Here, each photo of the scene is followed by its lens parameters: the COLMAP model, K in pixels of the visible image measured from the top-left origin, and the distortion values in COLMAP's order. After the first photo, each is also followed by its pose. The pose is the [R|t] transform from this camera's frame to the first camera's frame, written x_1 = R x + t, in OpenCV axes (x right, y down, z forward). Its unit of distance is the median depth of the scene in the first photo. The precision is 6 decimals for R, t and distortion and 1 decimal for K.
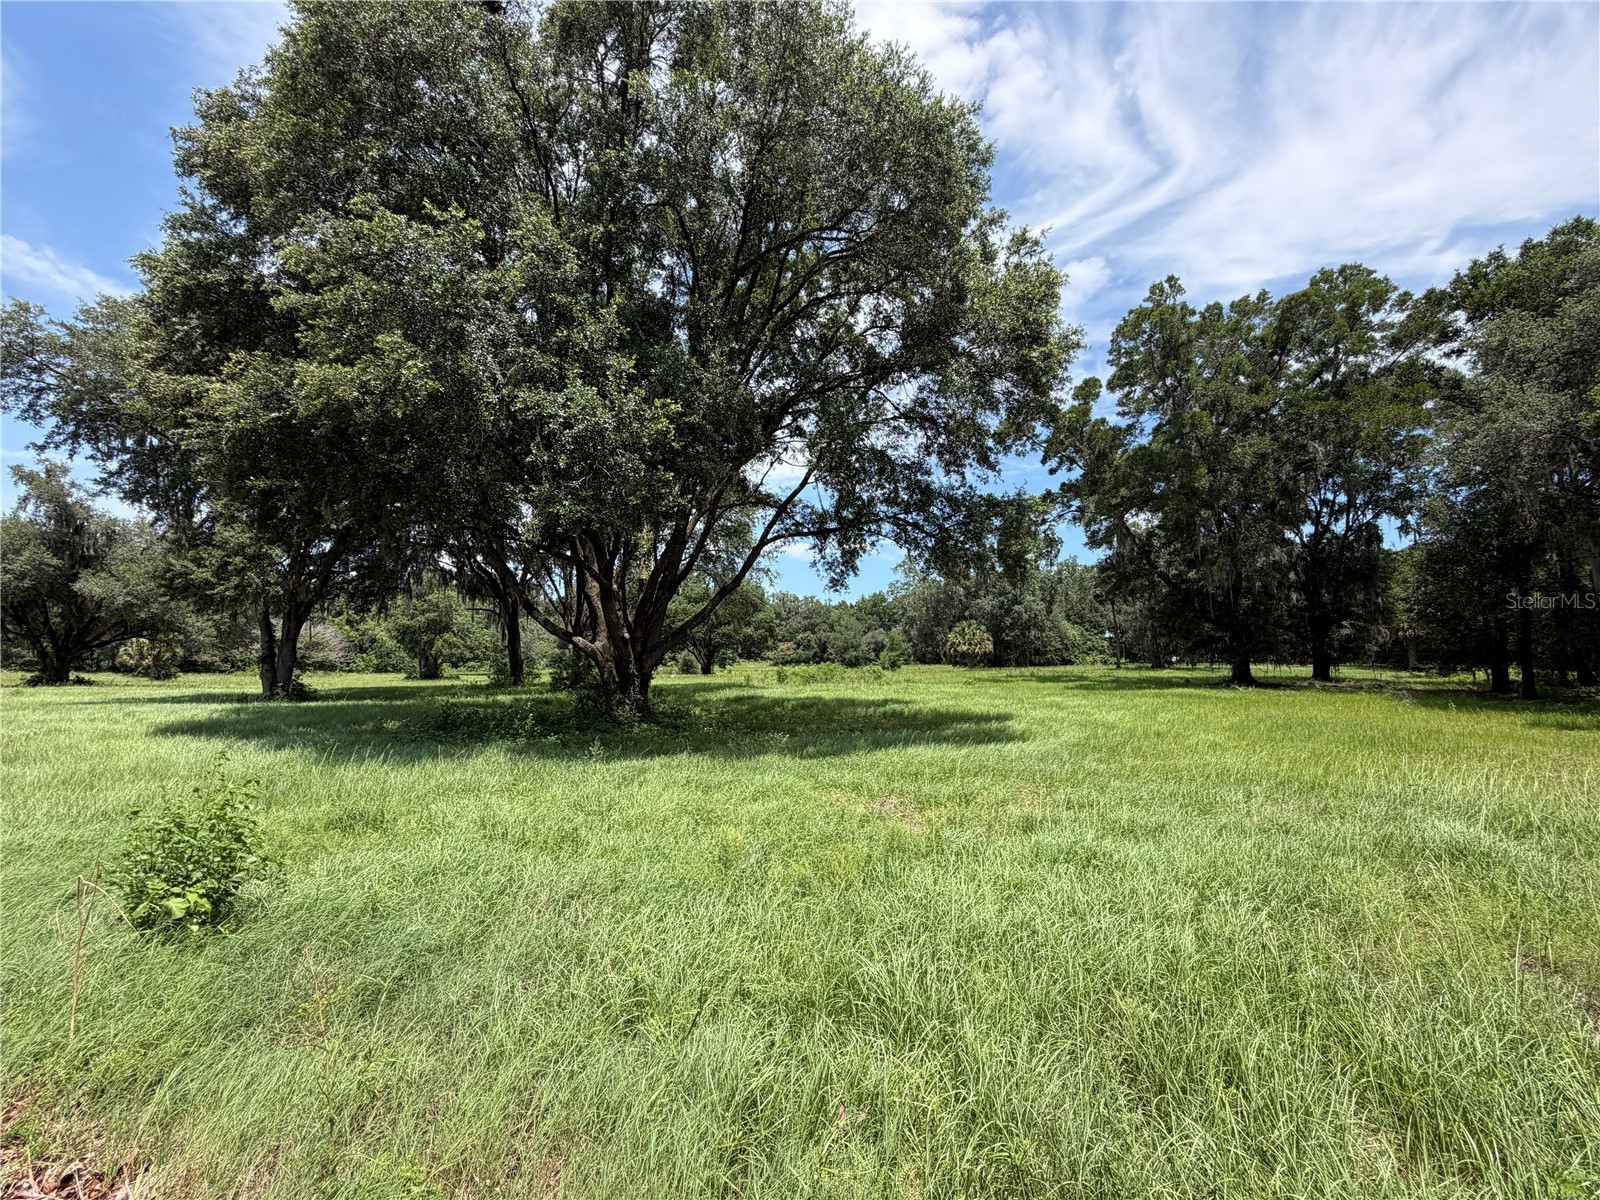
lens RADIAL K [[708.5, 0, 798.6], [0, 708.5, 610.5], [0, 0, 1]] dist [-0.000872, 0.004453]
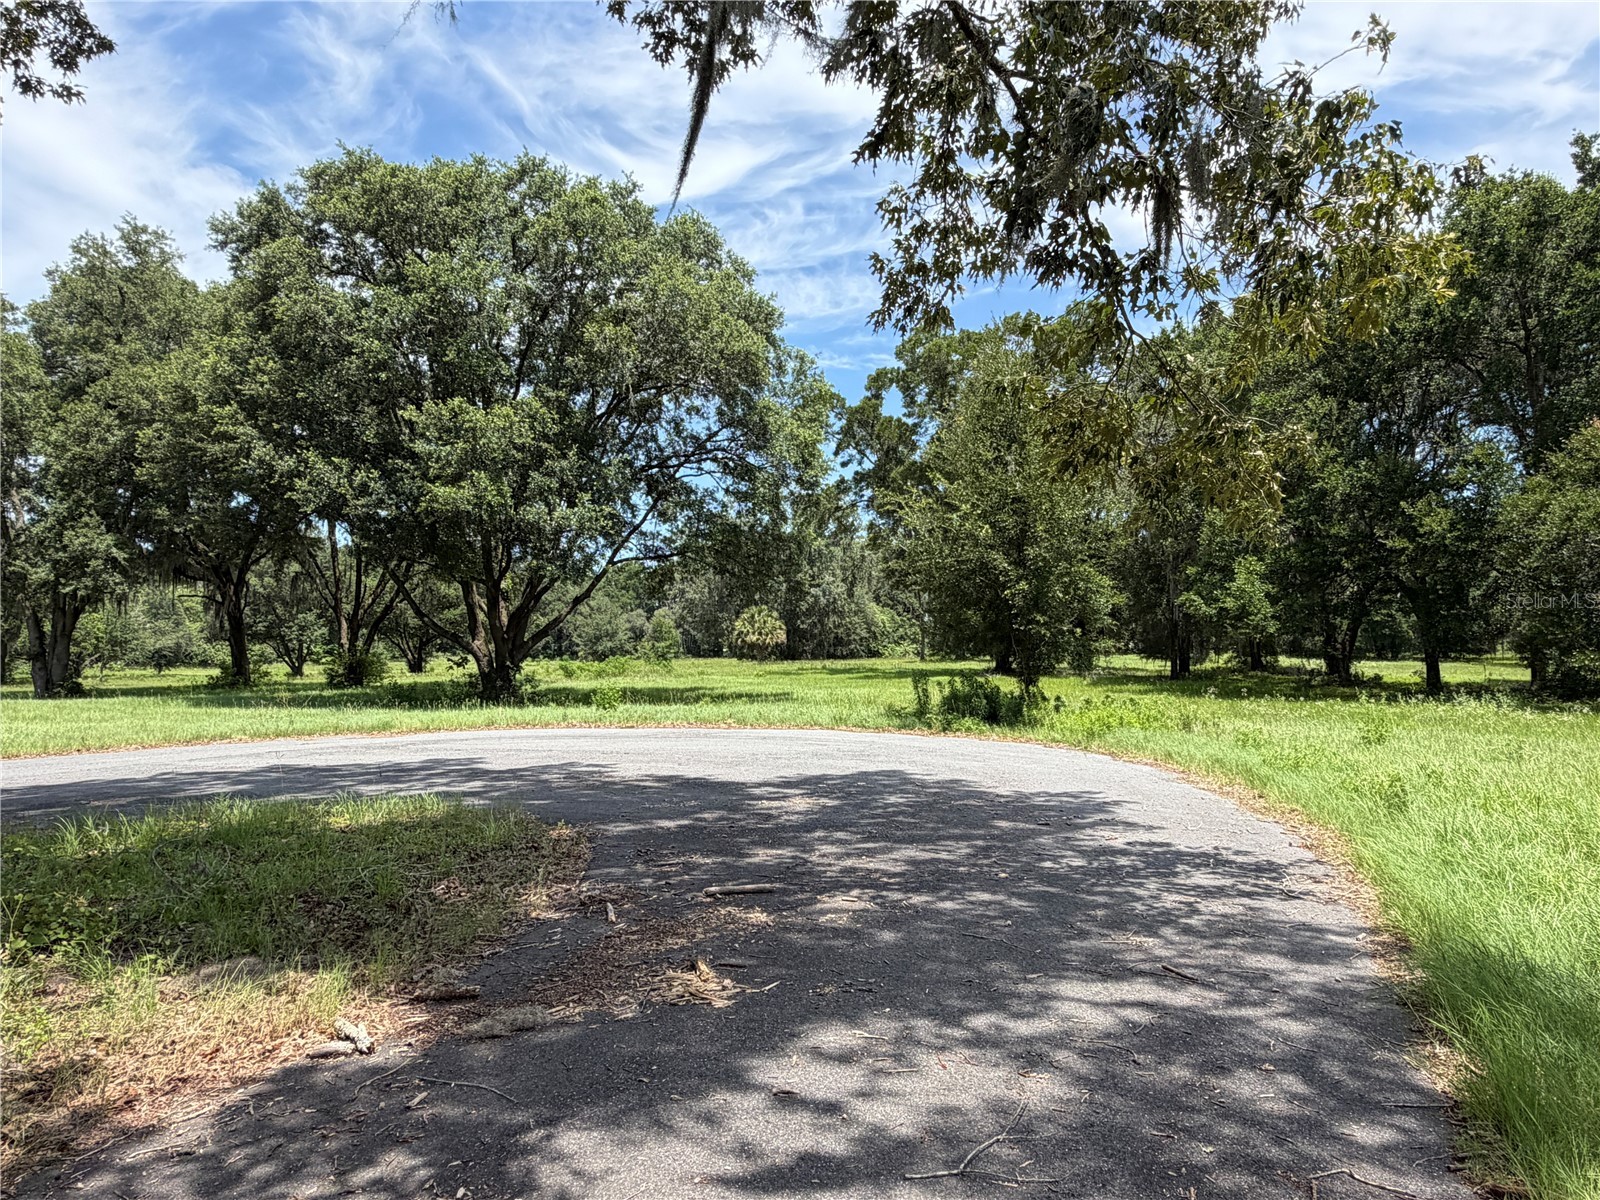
lens RADIAL K [[1034.5, 0, 800.2], [0, 1034.5, 609.9], [0, 0, 1]] dist [0.004664, 0.002769]
pose [[0.961347, 0.005952, 0.275276, -0.054124], [-0.014024, 0.999527, 0.027363, -0.015710], [-0.274983, -0.030166, 0.960976, -0.207221]]
